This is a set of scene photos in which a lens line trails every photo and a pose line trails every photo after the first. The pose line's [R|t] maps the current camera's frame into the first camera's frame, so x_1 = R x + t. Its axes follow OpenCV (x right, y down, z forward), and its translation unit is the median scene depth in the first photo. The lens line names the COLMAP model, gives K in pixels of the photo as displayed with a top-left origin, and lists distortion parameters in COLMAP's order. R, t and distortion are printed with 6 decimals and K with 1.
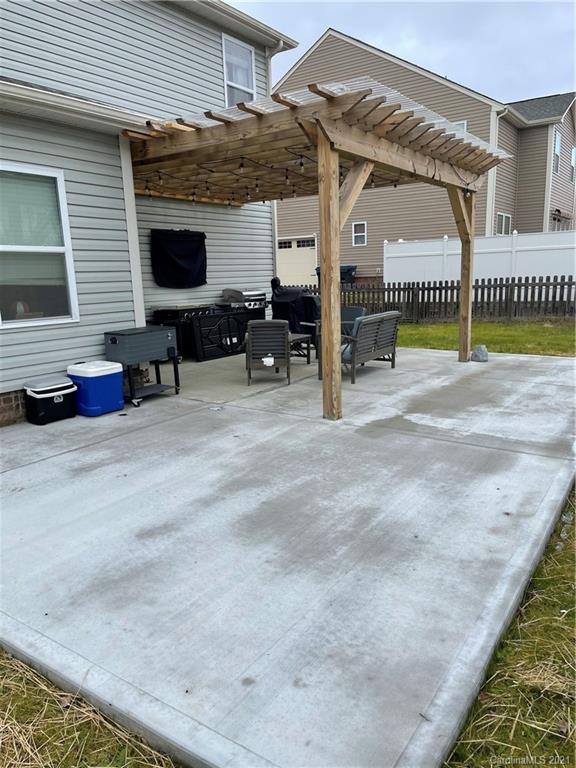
lens RADIAL K [[579.8, 0, 289.6], [0, 579.8, 387.0], [0, 0, 1]] dist [0.025980, -0.026523]
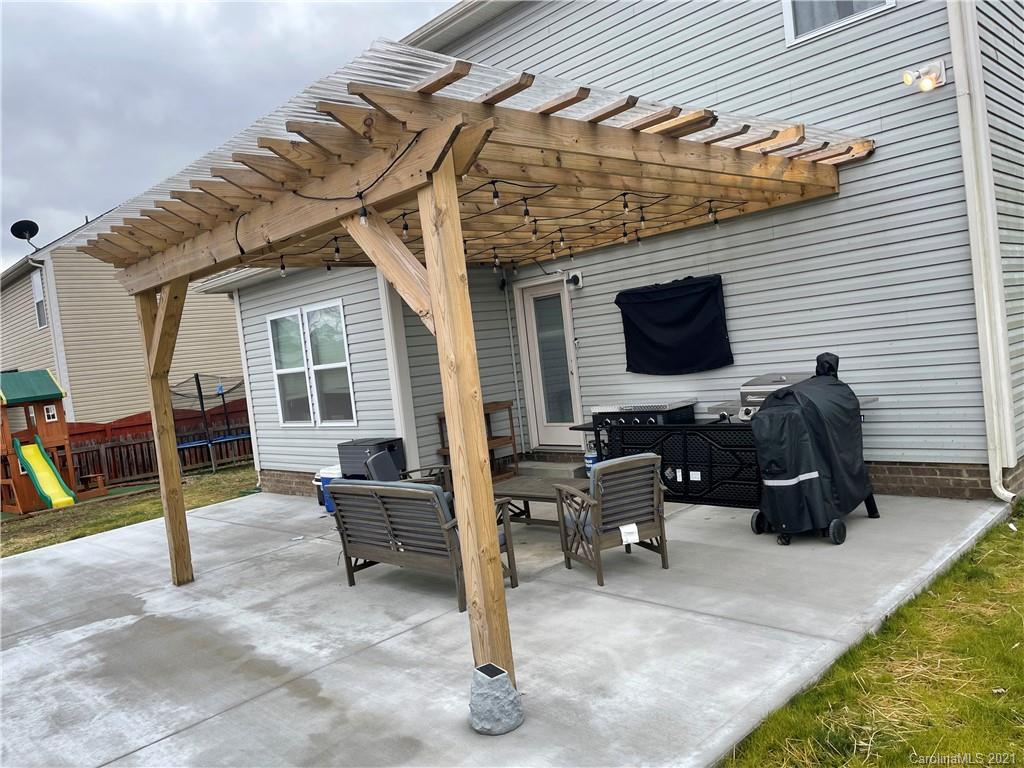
lens RADIAL K [[773.0, 0, 514.4], [0, 773.0, 382.5], [0, 0, 1]] dist [0.025980, -0.026523]
pose [[-0.184285, 0.101362, -0.977632, 1.024371], [-0.068266, 0.990946, 0.115610, -0.388196], [0.980499, 0.088044, -0.175697, 1.555143]]
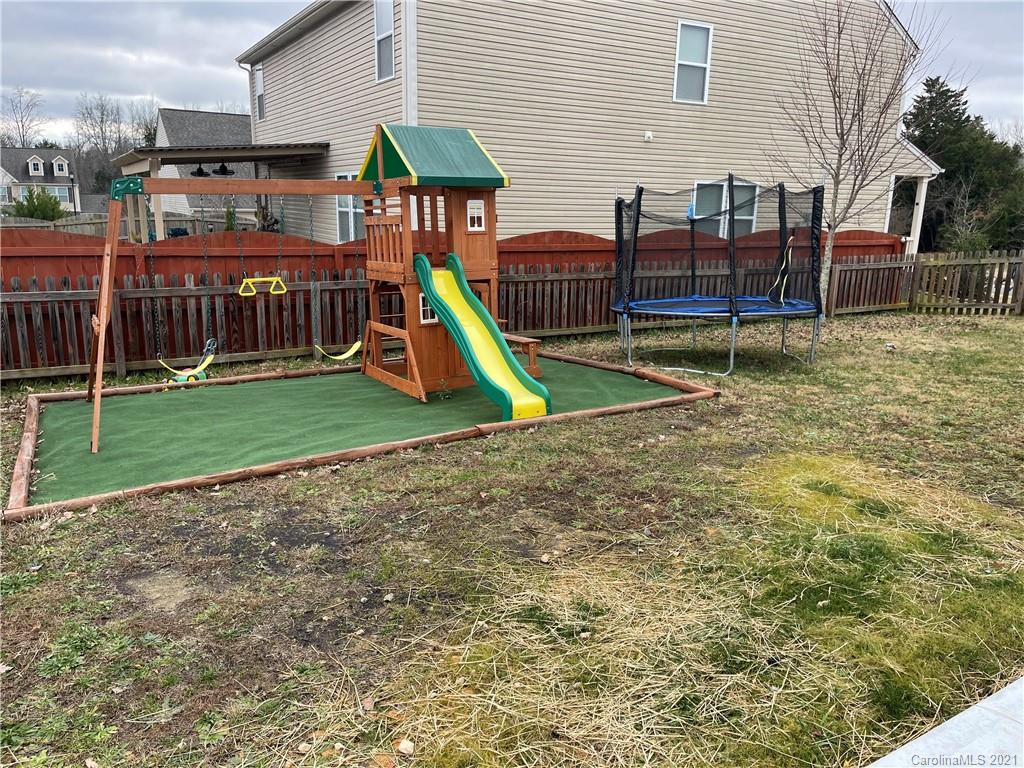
lens RADIAL K [[773.0, 0, 507.9], [0, 773.0, 384.7], [0, 0, 1]] dist [0.025980, -0.026523]
pose [[-0.434031, 0.235072, -0.869689, 0.596335], [-0.174133, 0.925263, 0.336997, -0.255156], [0.883909, 0.297709, -0.360659, 0.992540]]
